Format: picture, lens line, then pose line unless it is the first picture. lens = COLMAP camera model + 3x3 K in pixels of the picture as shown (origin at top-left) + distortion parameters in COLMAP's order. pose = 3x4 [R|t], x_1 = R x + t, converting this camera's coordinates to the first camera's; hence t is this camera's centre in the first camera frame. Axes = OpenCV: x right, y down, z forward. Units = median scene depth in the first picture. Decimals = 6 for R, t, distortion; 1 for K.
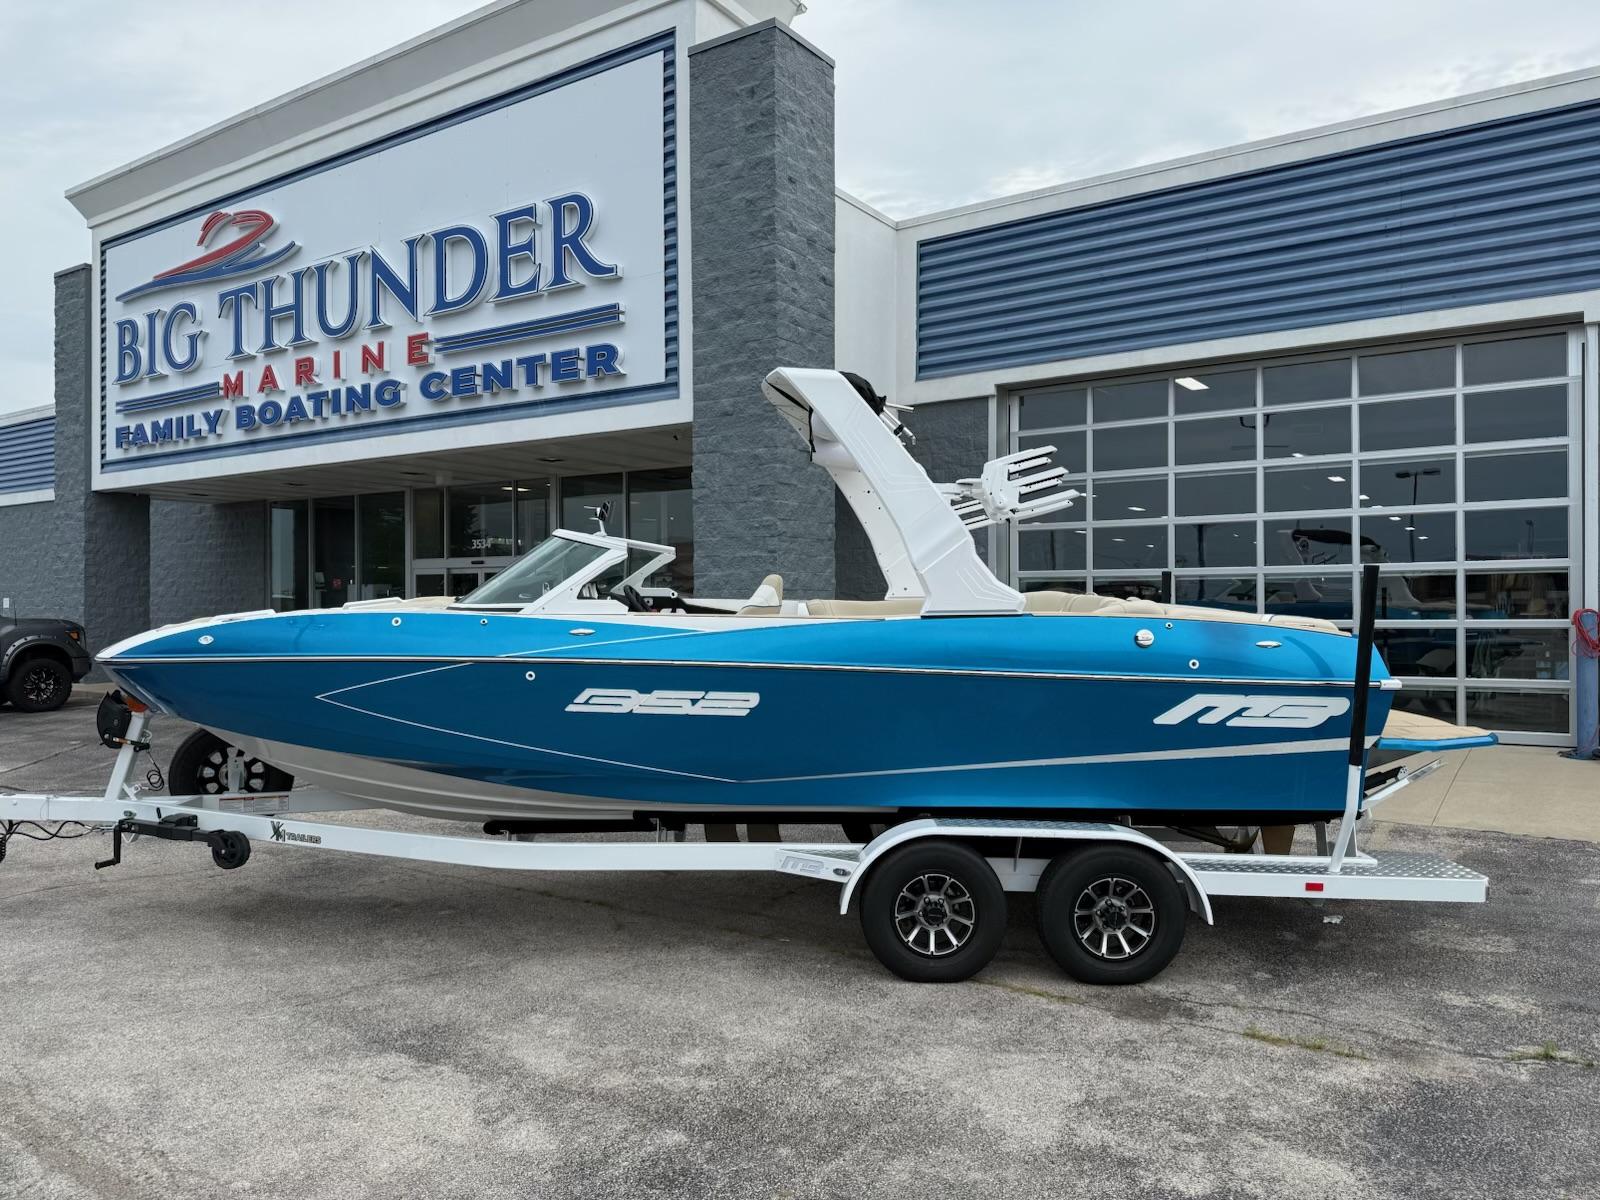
lens RADIAL K [[1123.4, 0, 800.0], [0, 1123.4, 600.0], [0, 0, 1]] dist [0.078002, -0.118317]
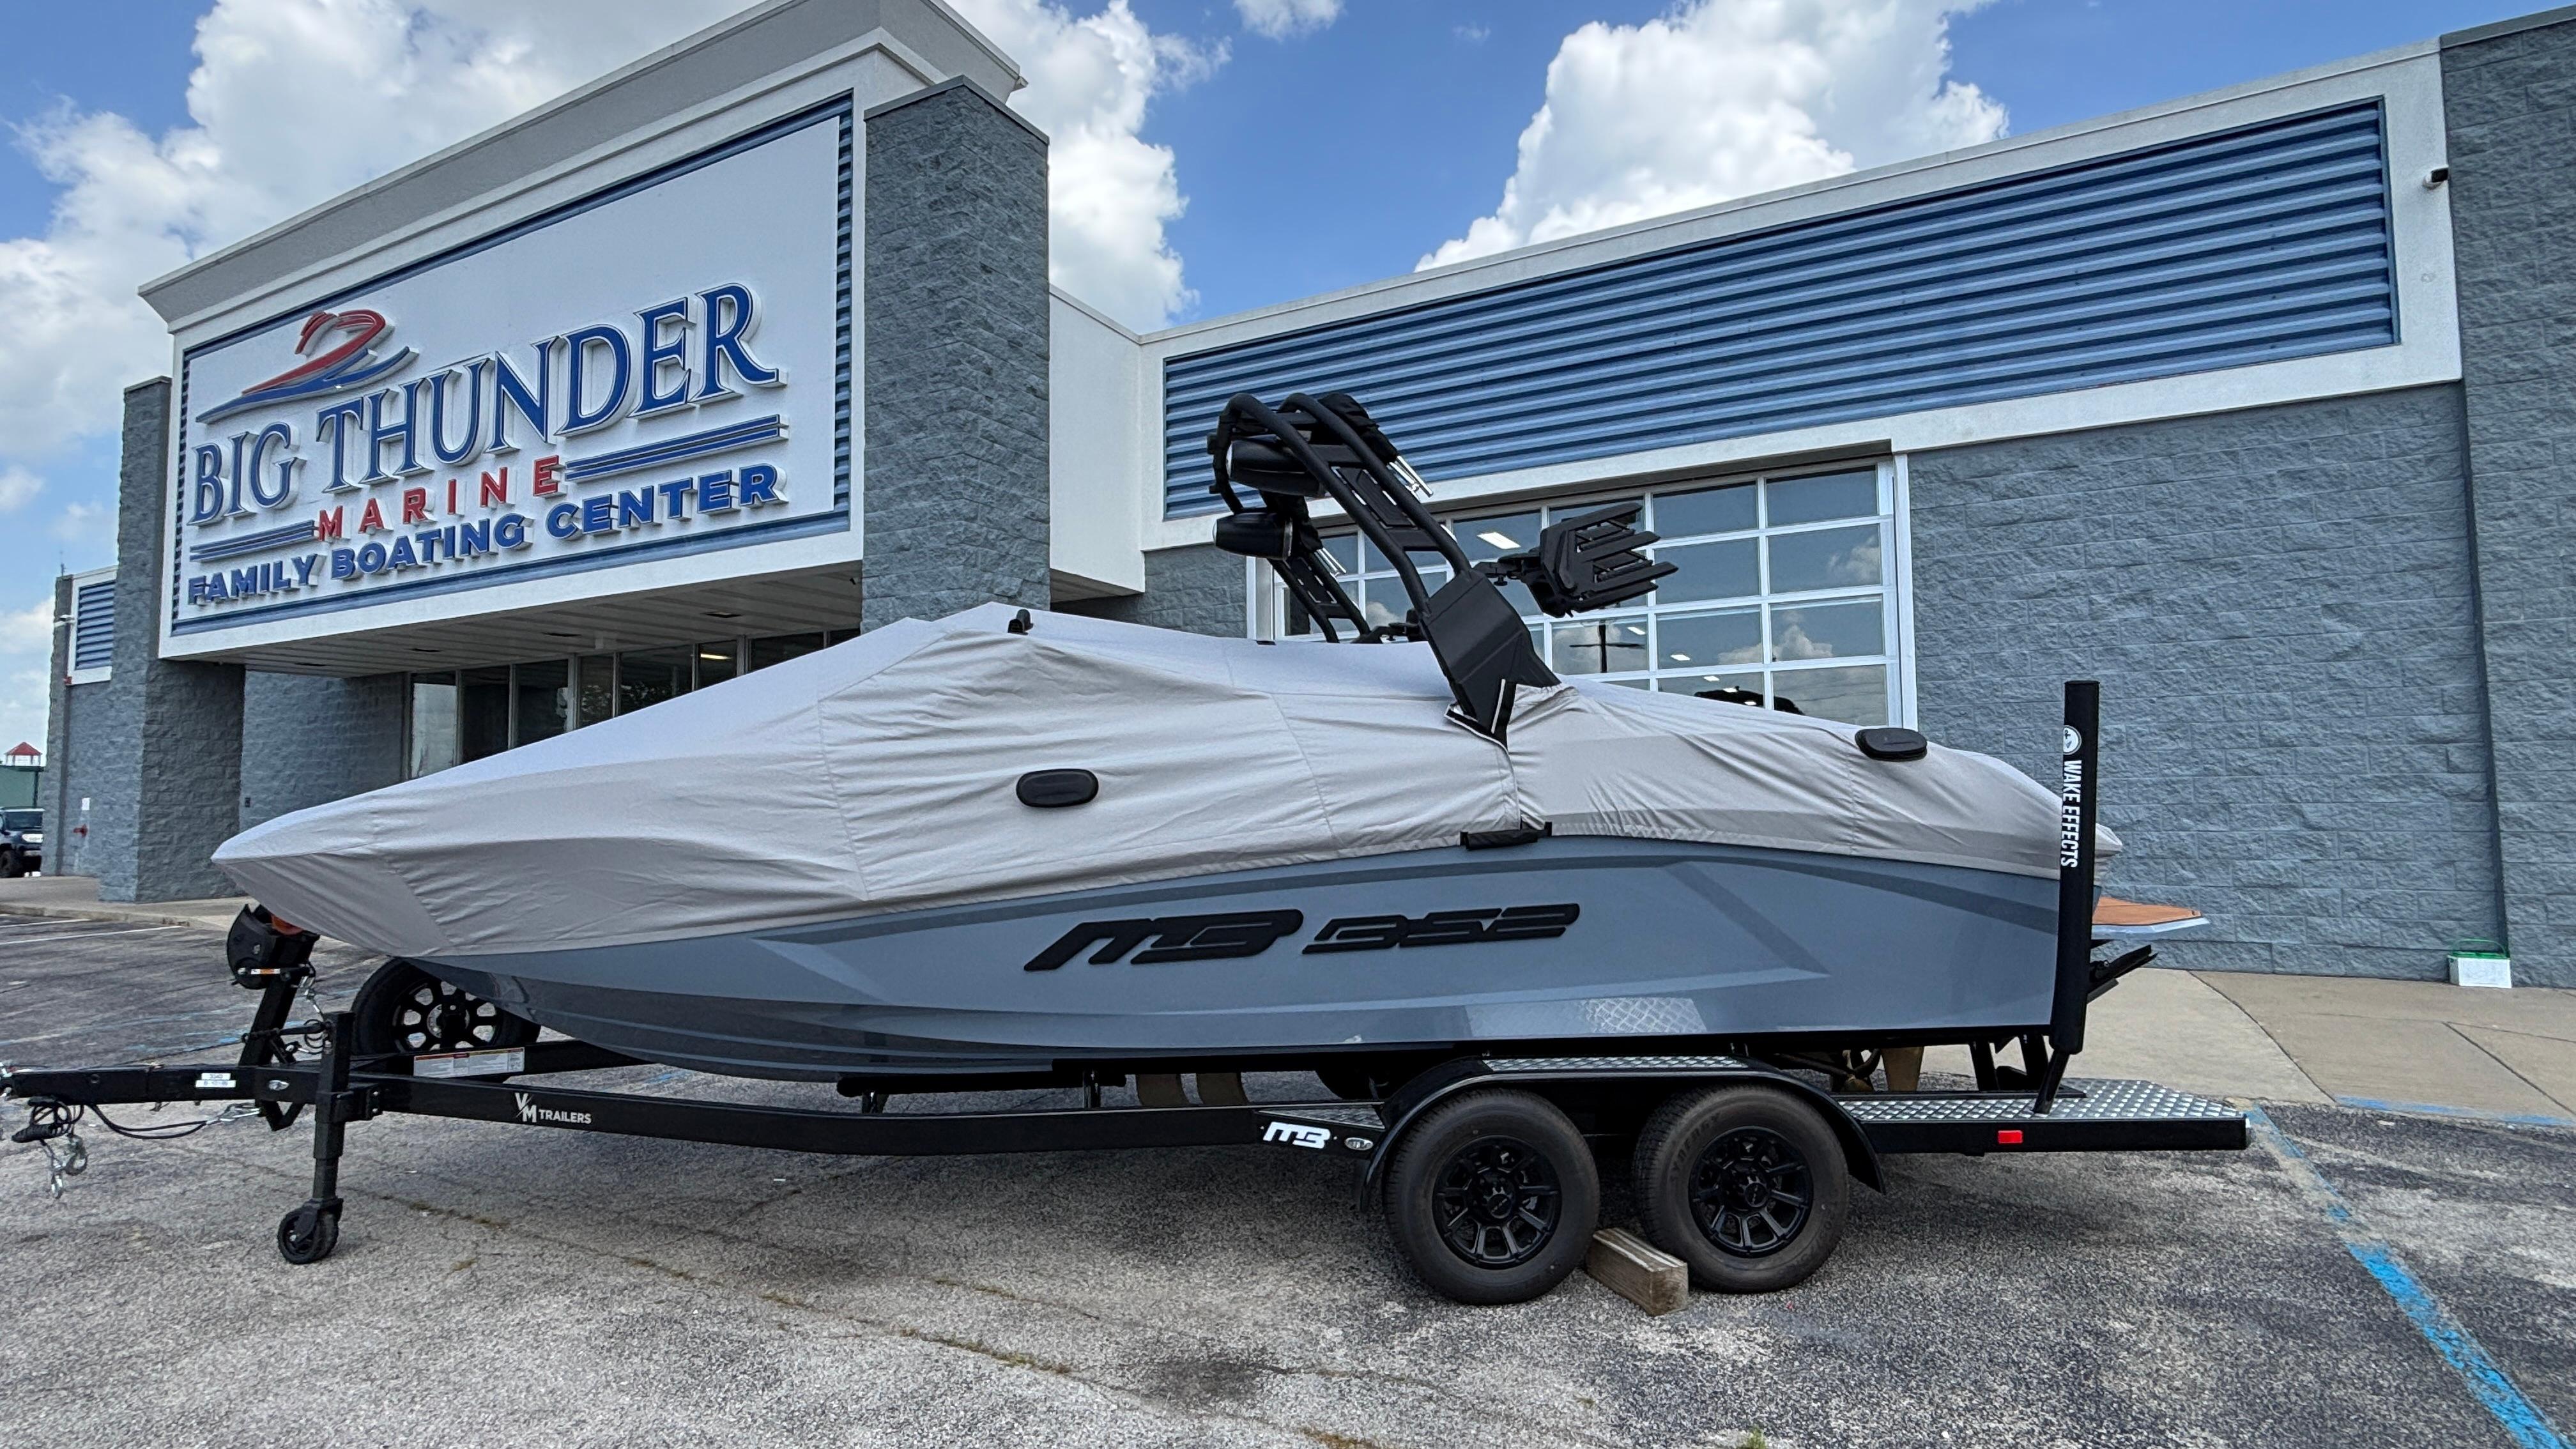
lens RADIAL K [[1227.4, 0, 1288.0], [0, 1227.4, 724.5], [0, 0, 1]] dist [-0.003011, -0.000721]
pose [[0.993338, -0.002022, 0.115217, 0.092811], [0.008885, 0.998213, -0.059085, 0.011190], [-0.114892, 0.059715, 0.991582, 0.100861]]
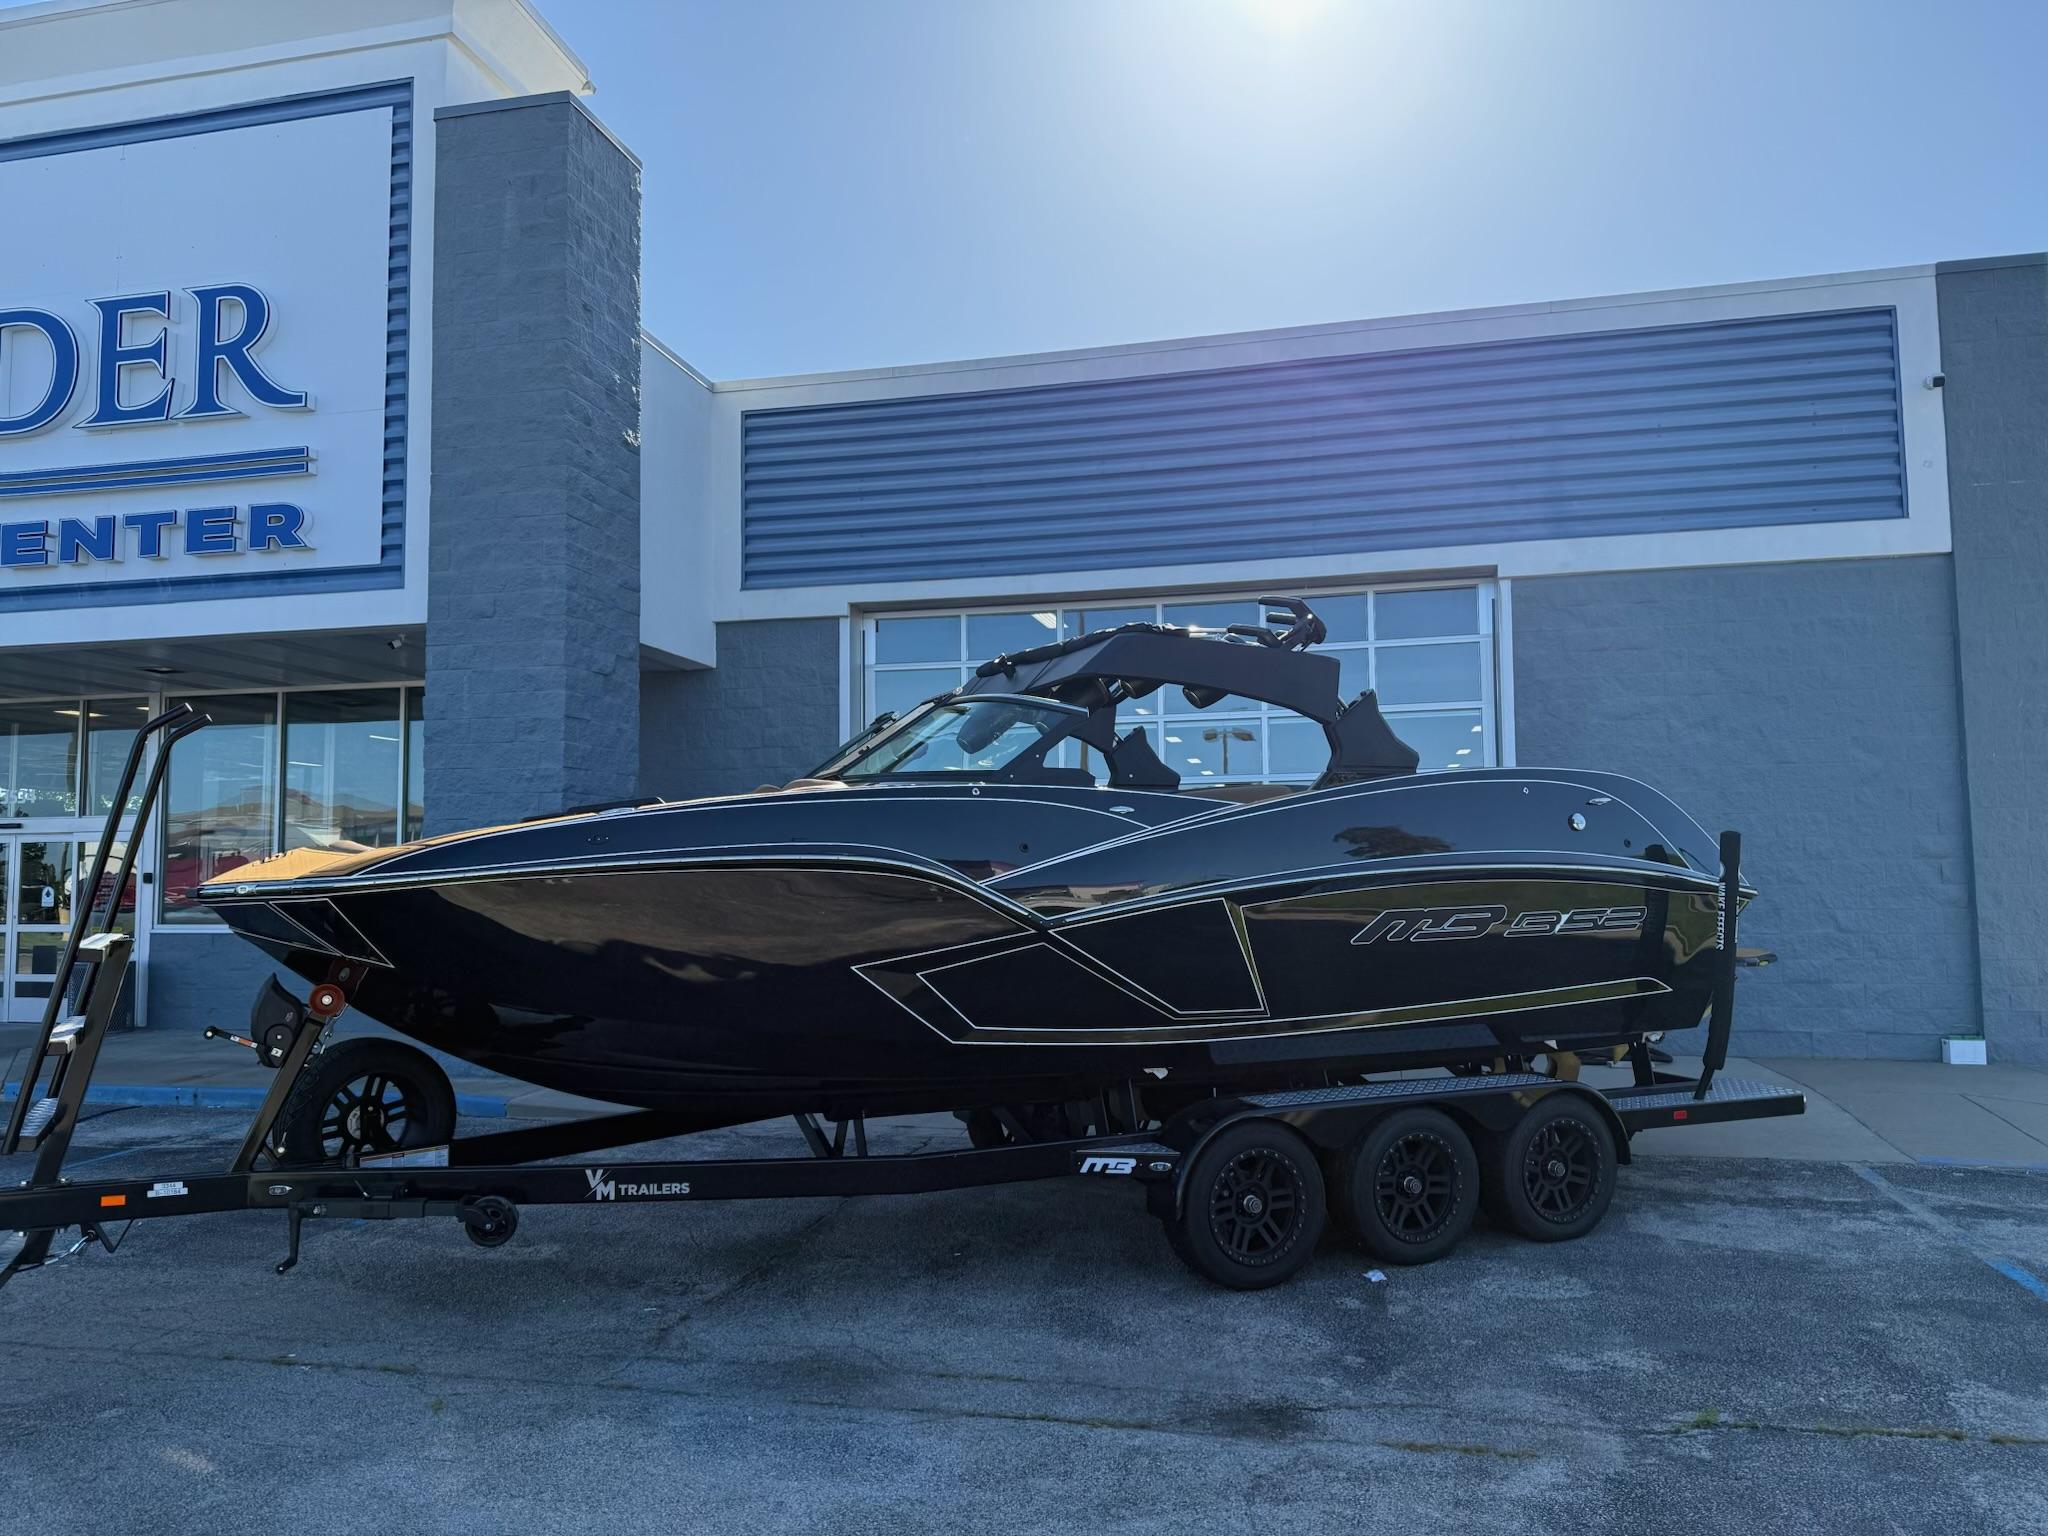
lens RADIAL K [[1431.4, 0, 1024.0], [0, 1431.4, 768.0], [0, 0, 1]] dist [0.064457, -0.112129]
pose [[0.931283, 0.022882, 0.363578, -0.066536], [0.005181, 0.997093, -0.076021, -0.001126], [-0.364260, 0.072681, 0.928457, 0.047185]]
